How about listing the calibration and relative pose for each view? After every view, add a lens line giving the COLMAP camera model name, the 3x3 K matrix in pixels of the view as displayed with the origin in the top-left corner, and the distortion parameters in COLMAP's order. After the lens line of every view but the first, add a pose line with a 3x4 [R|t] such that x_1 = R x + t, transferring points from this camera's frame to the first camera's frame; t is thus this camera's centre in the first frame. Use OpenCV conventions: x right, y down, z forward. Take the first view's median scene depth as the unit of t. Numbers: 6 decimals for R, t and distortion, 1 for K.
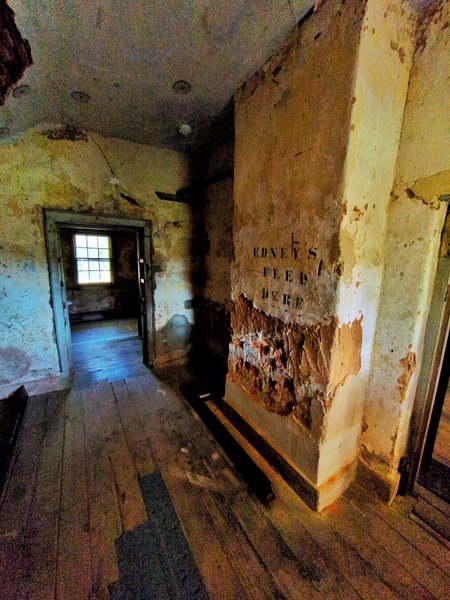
lens RADIAL K [[237.8, 0, 225.0], [0, 237.8, 300.0], [0, 0, 1]] dist [-0.000720, 0.000182]
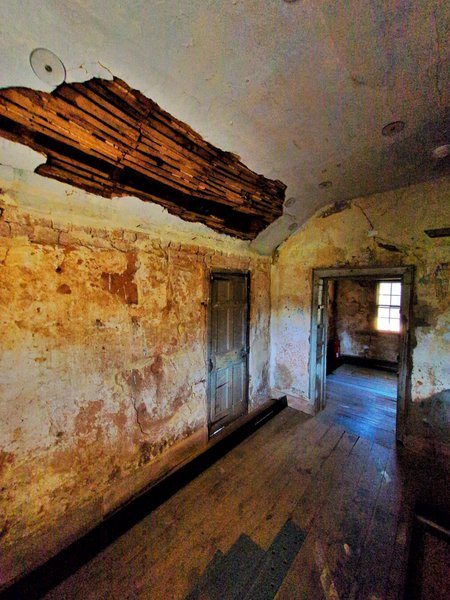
lens RADIAL K [[237.8, 0, 225.0], [0, 237.8, 300.0], [0, 0, 1]] dist [-0.000720, 0.000182]
pose [[0.278179, 0.013002, -0.960441, 0.349540], [-0.187630, 0.981381, -0.041059, -0.057630], [0.942025, 0.191629, 0.275439, 0.174726]]
